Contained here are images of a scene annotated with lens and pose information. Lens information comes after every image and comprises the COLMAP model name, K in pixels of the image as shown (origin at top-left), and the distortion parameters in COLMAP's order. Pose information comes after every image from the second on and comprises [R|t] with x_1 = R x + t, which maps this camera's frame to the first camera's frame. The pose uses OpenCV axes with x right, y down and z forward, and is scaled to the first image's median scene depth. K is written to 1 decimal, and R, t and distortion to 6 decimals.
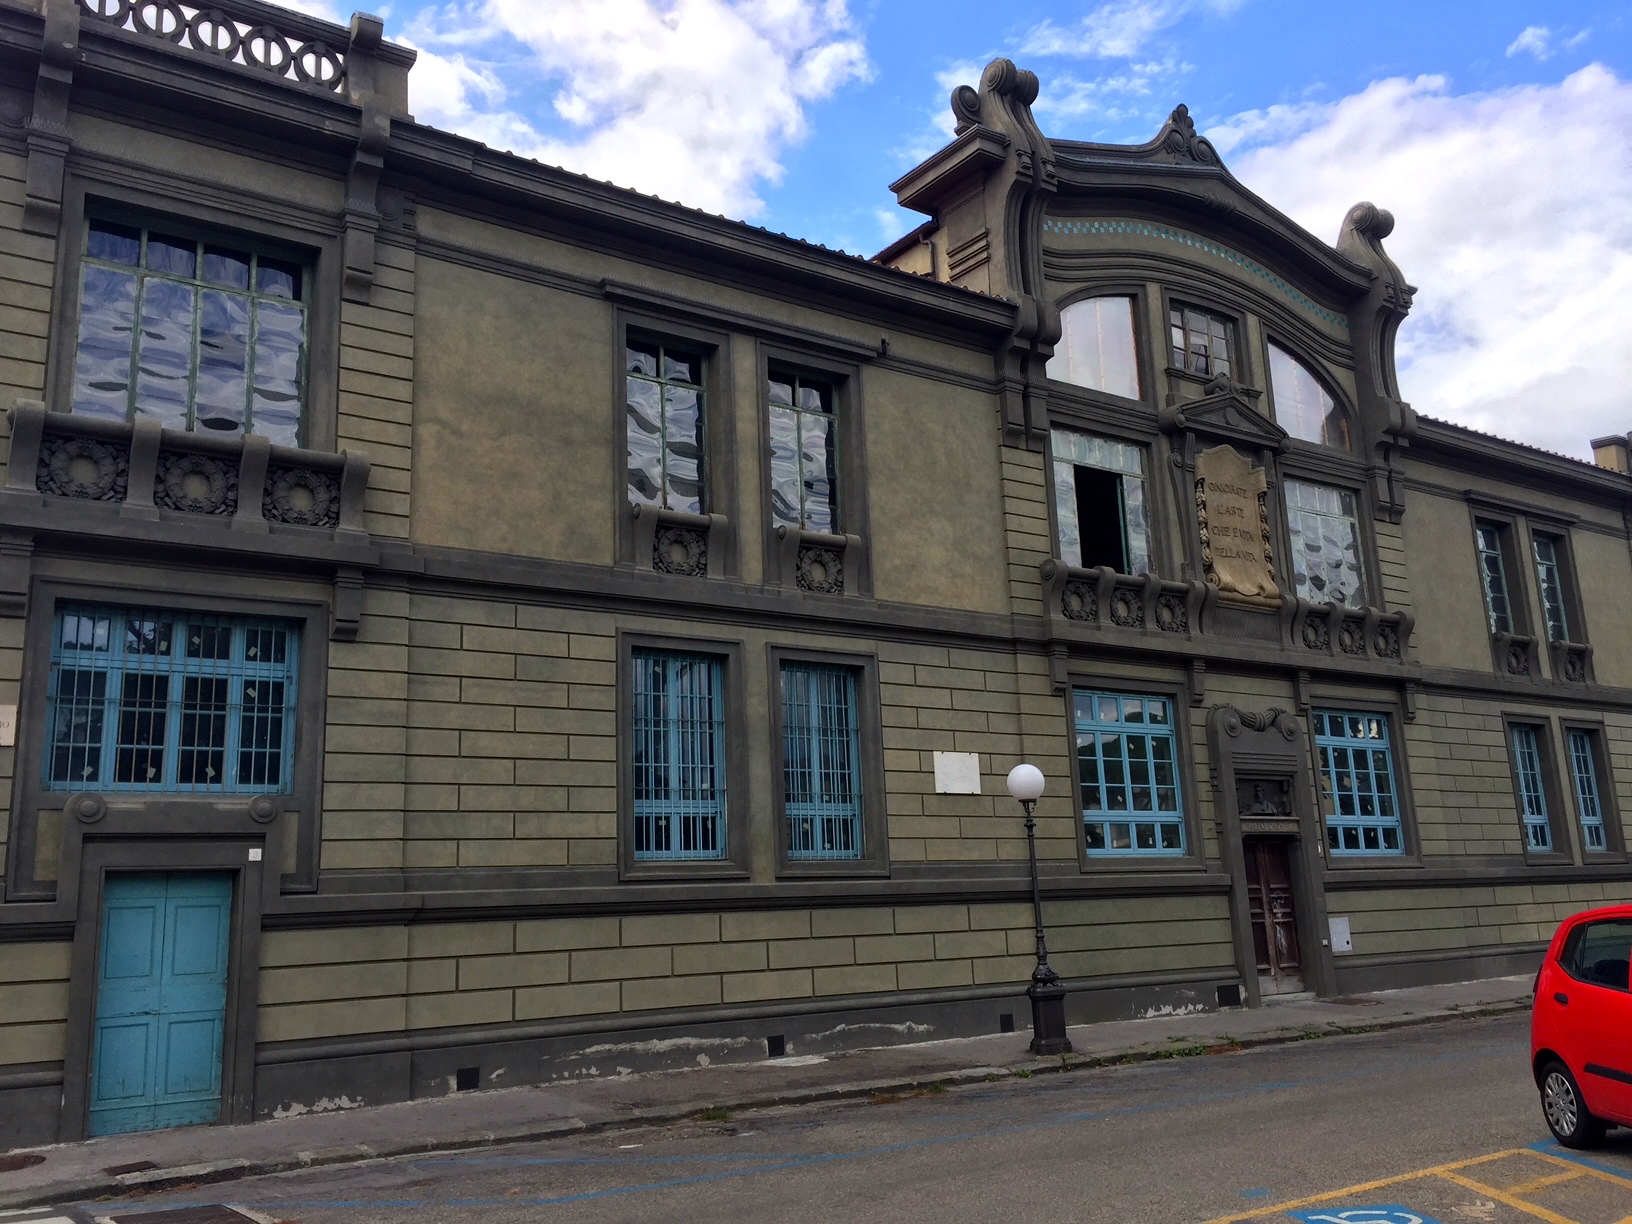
lens RADIAL K [[1363.8, 0, 816.0], [0, 1363.8, 612.0], [0, 0, 1]] dist [0.092072, -0.103184]
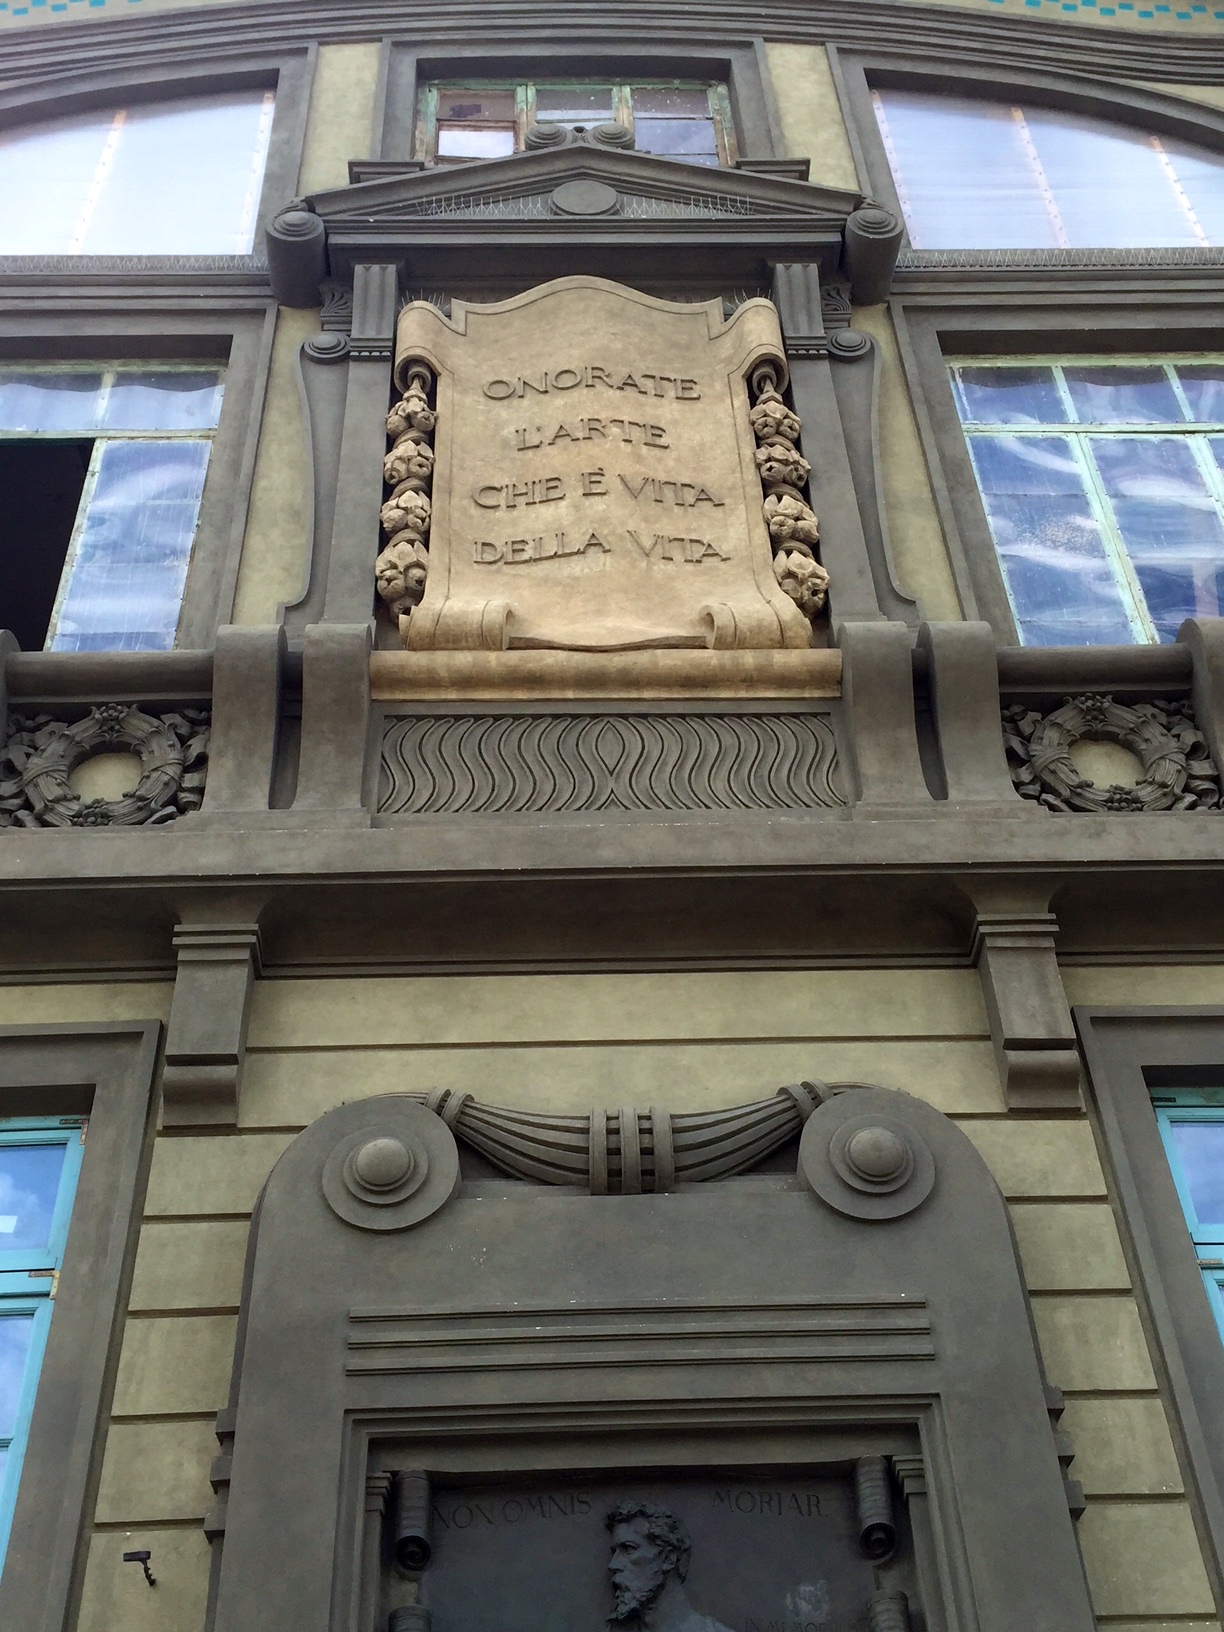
lens RADIAL K [[1727.3, 0, 612.0], [0, 1727.3, 816.0], [0, 0, 1]] dist [0.060842, -0.017058]
pose [[0.834515, -0.353494, -0.422643, 0.425966], [0.122465, 0.866881, -0.483239, 0.150456], [0.537203, 0.351511, 0.766716, 0.789878]]
